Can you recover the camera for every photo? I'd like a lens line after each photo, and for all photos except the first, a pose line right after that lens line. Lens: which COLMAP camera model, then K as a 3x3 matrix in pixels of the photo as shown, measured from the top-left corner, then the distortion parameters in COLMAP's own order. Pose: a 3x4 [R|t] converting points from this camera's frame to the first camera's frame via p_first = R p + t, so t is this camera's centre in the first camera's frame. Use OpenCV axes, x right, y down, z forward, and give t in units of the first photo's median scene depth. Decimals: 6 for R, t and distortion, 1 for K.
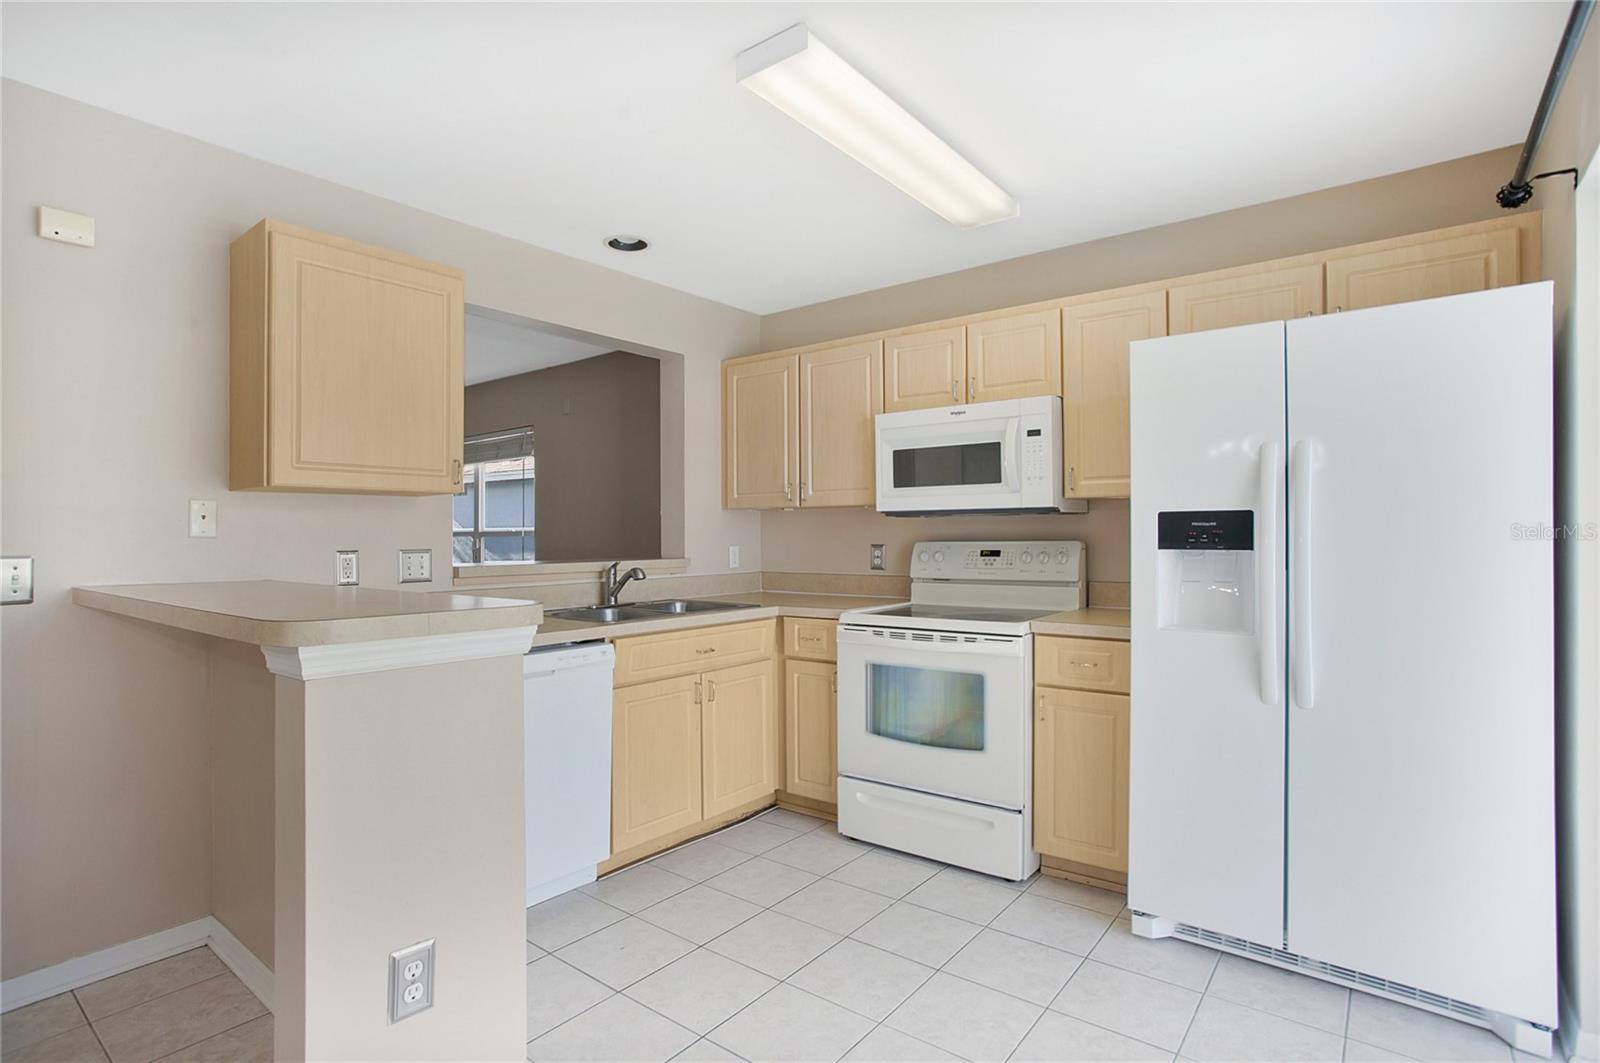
lens RADIAL K [[789.2, 0, 800.0], [0, 789.2, 531.5], [0, 0, 1]] dist [-0.036636, 0.000029]
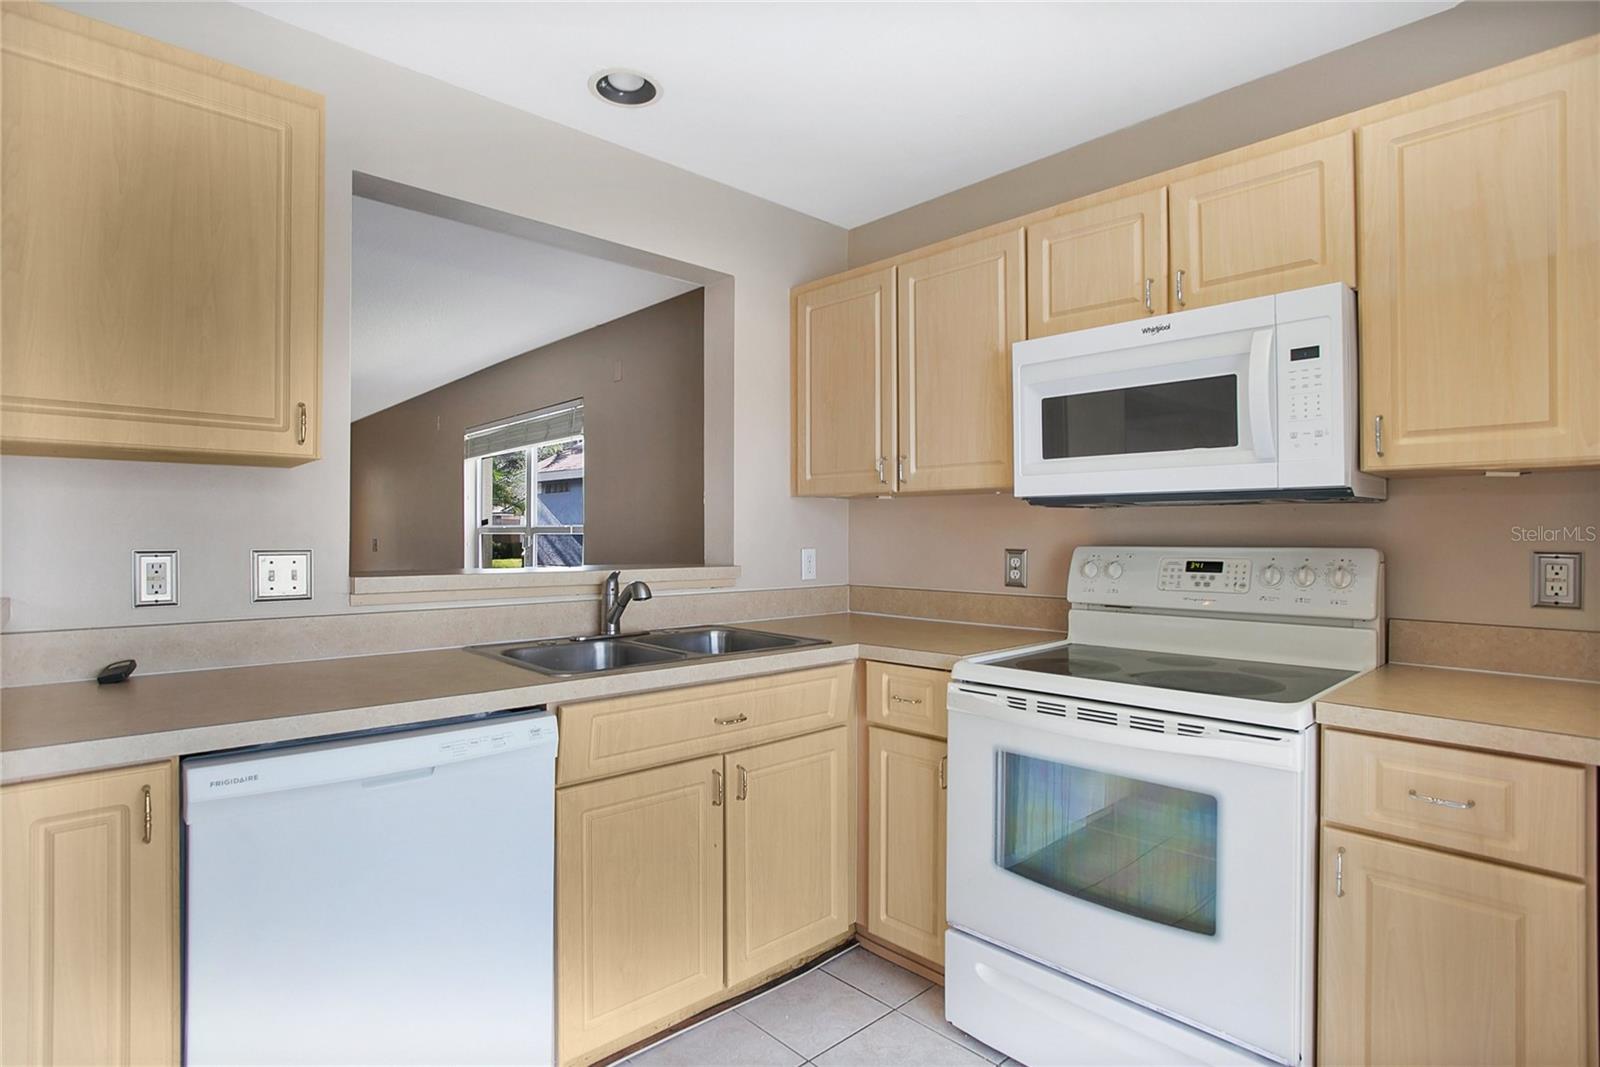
lens RADIAL K [[780.2, 0, 825.6], [0, 780.2, 516.7], [0, 0, 1]] dist [-0.039679, 0.000495]
pose [[0.990737, 0.006395, -0.135643, 0.033033], [-0.008865, 0.999806, -0.017610, 0.002242], [0.135504, 0.018650, 0.990601, 0.376763]]
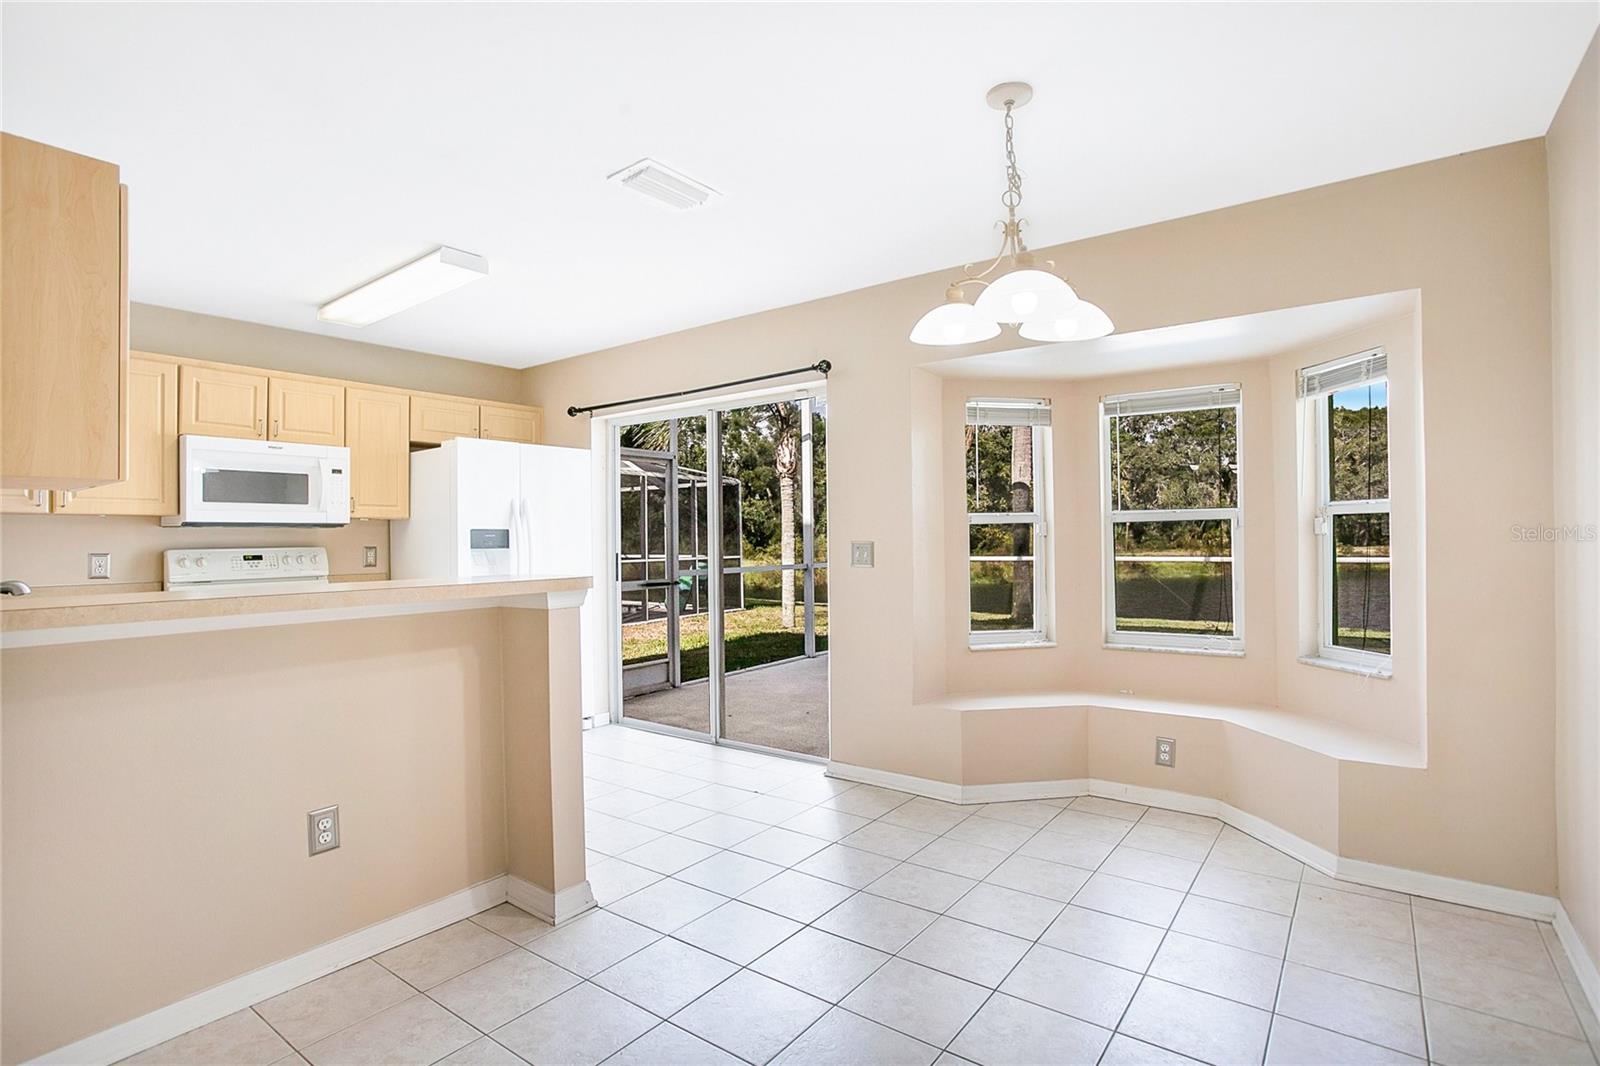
lens RADIAL K [[789.2, 0, 800.0], [0, 789.2, 533.0], [0, 0, 1]] dist [-0.036636, 0.000029]
pose [[-0.021291, 0.010717, 0.999716, -1.031667], [0.010191, 0.999893, -0.010502, 0.010417], [-0.999721, 0.009965, -0.021398, 0.161319]]
